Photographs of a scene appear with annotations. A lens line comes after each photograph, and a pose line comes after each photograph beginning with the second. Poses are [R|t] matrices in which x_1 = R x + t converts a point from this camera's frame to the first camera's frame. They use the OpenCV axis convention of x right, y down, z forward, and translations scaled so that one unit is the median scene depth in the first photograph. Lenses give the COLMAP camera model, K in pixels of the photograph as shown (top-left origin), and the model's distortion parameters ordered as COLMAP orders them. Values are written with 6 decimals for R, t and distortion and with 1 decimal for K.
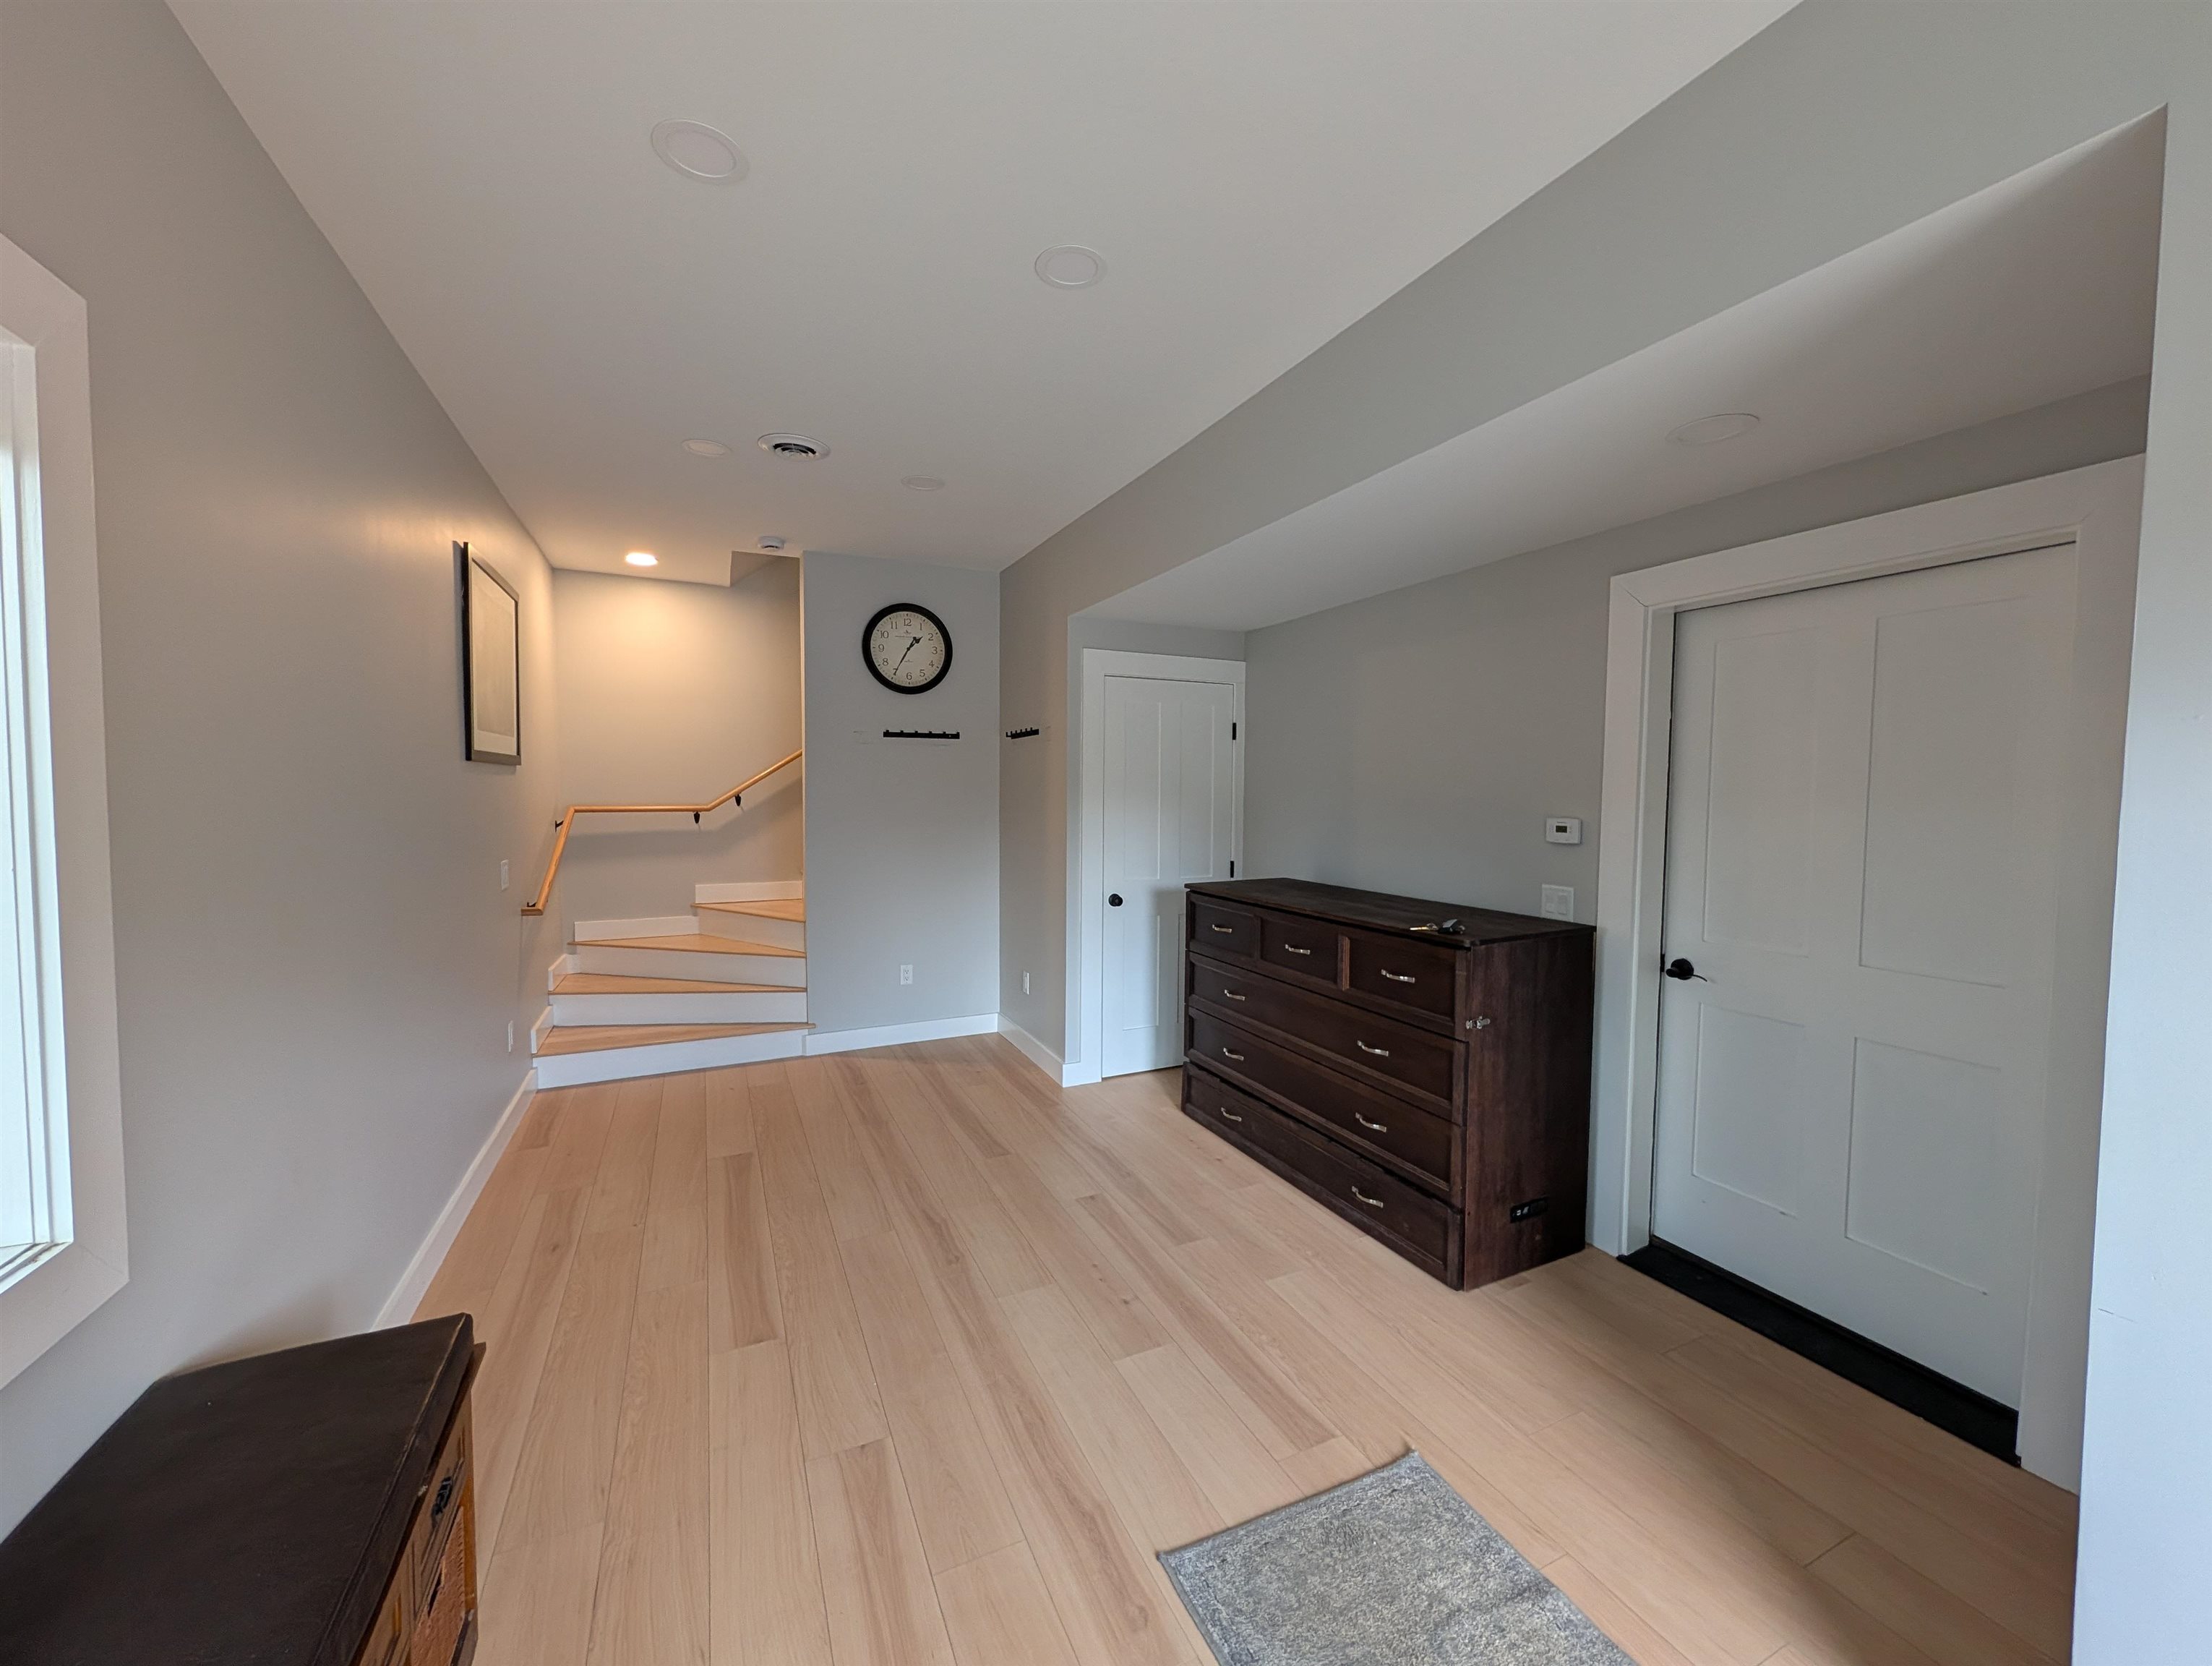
lens RADIAL K [[848.0, 0, 1106.0], [0, 848.0, 833.0], [0, 0, 1]] dist [-0.002101, -0.000108]
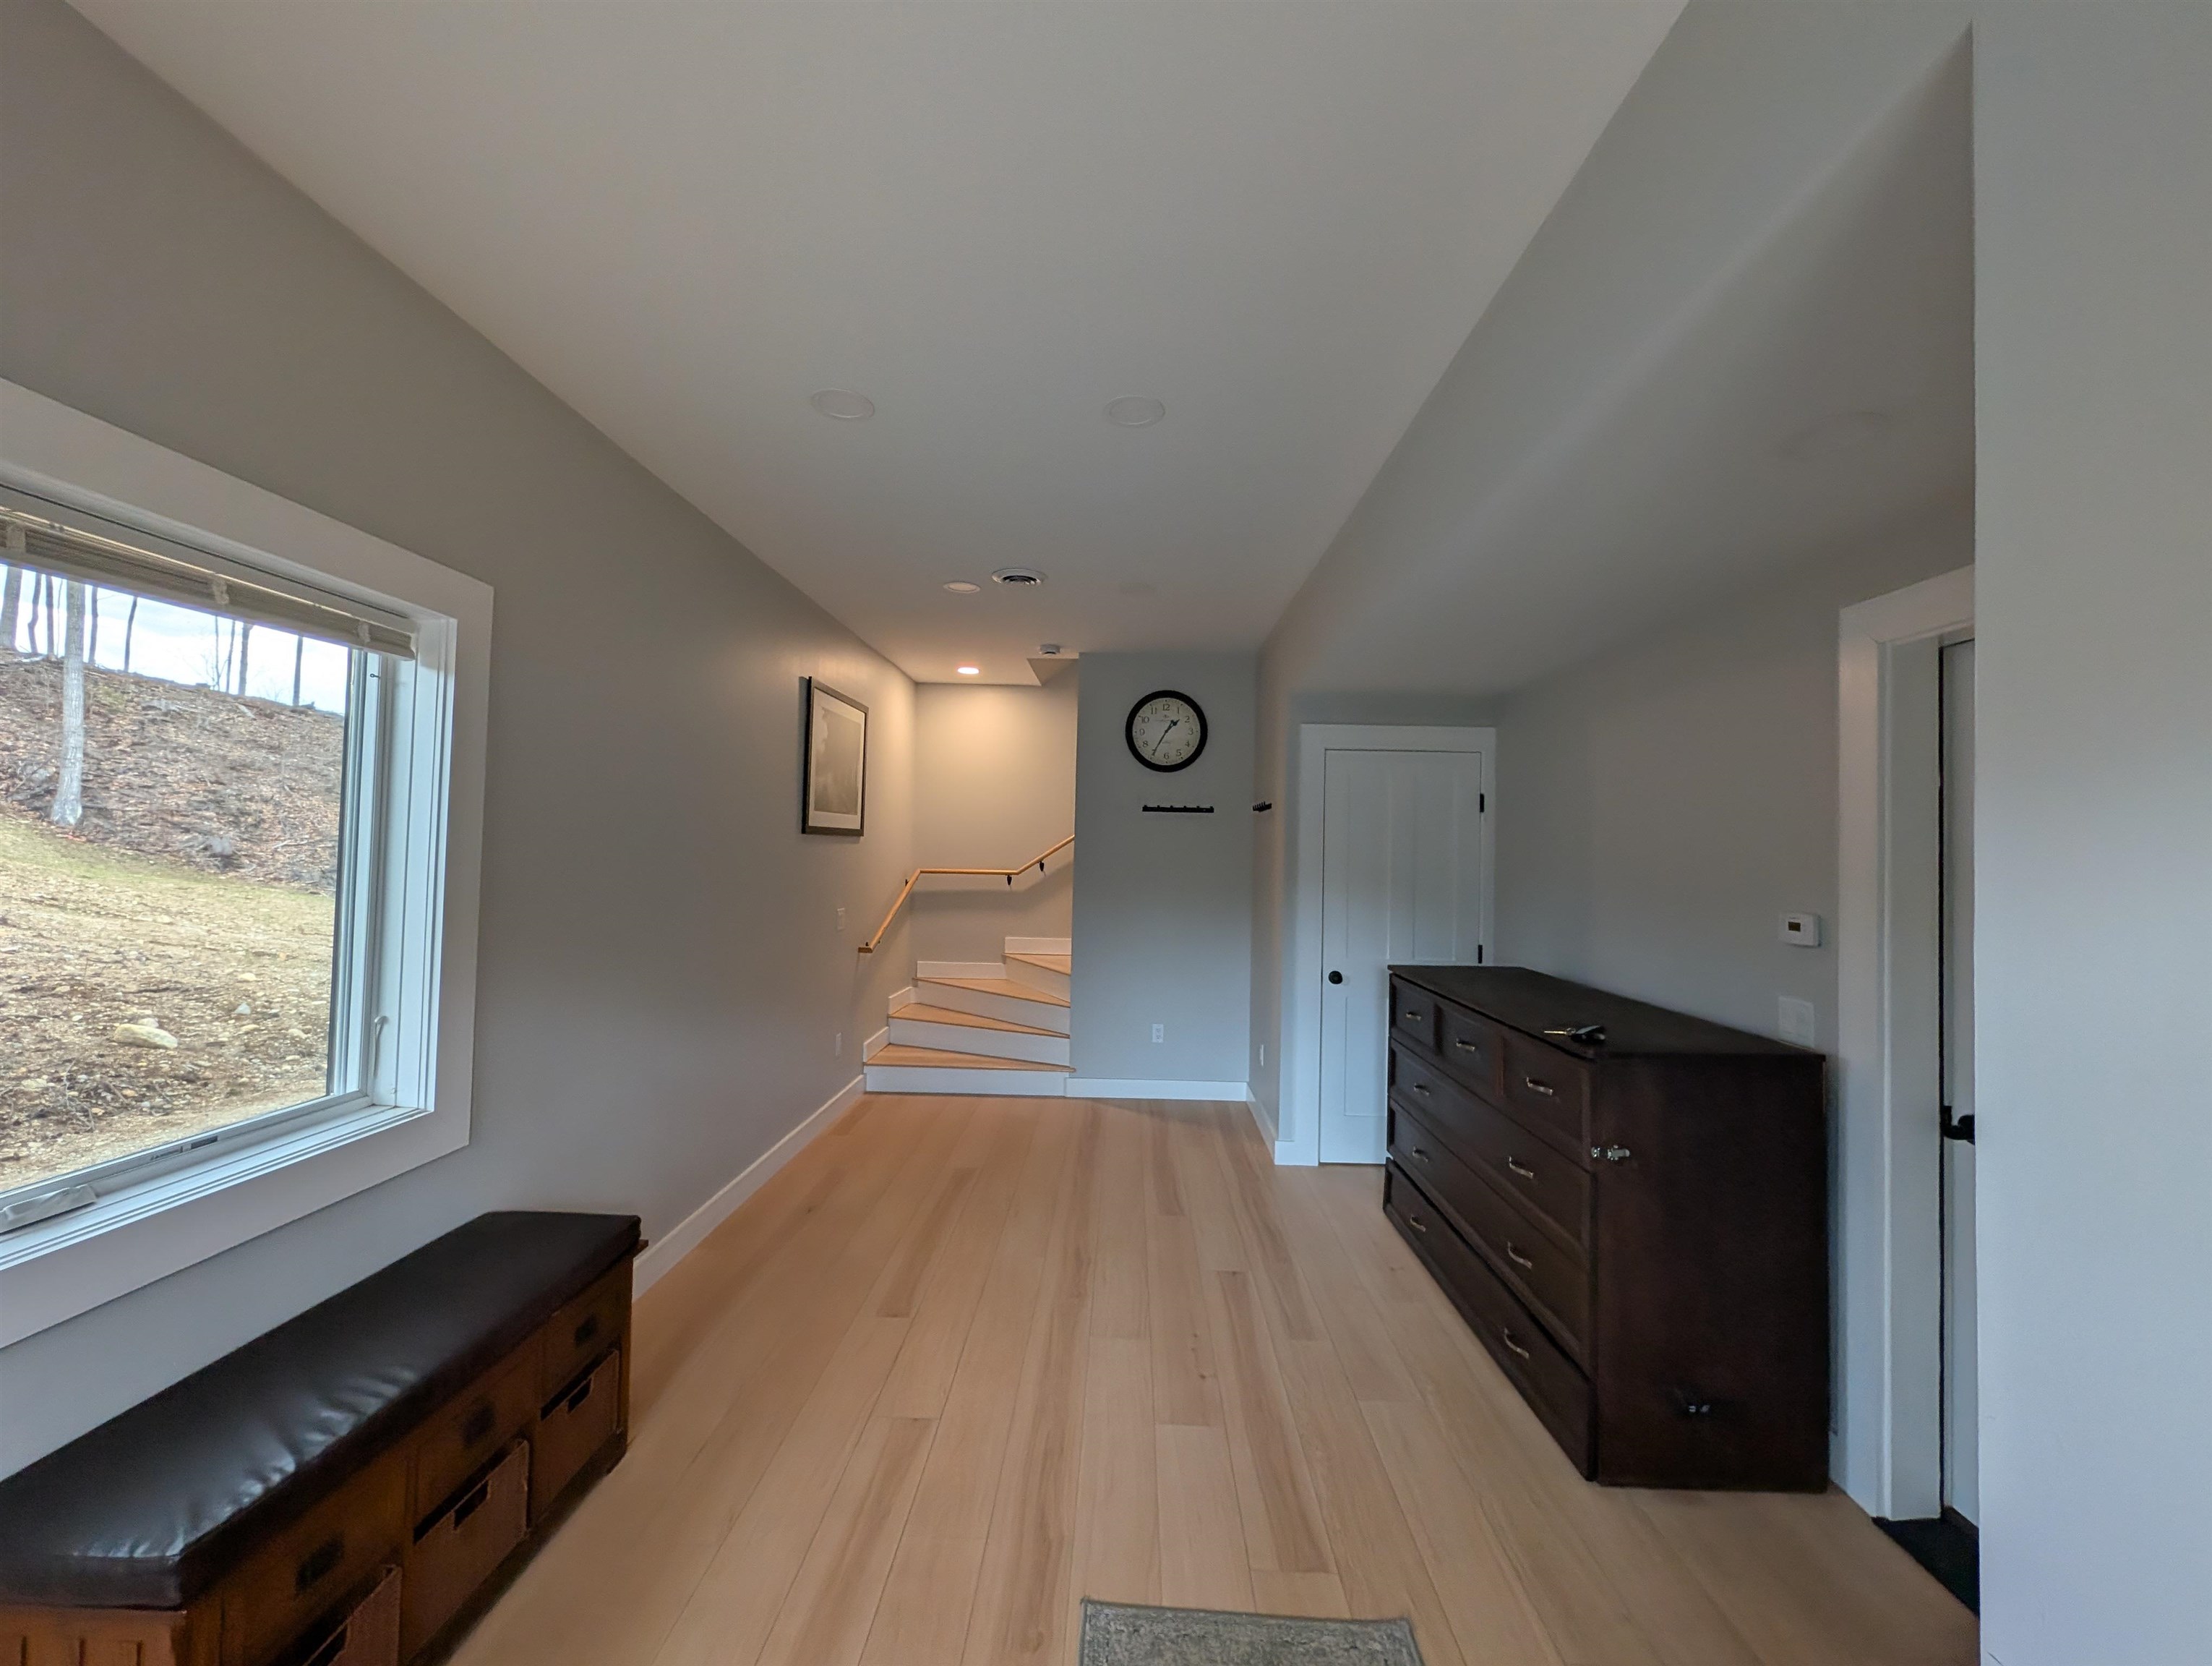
lens RADIAL K [[848.0, 0, 1106.0], [0, 848.0, 833.0], [0, 0, 1]] dist [-0.002101, -0.000108]
pose [[0.892313, 0.003856, -0.451402, 0.219421], [-0.040145, 0.996679, -0.070842, -0.006616], [0.449630, 0.081334, 0.889504, 0.002892]]
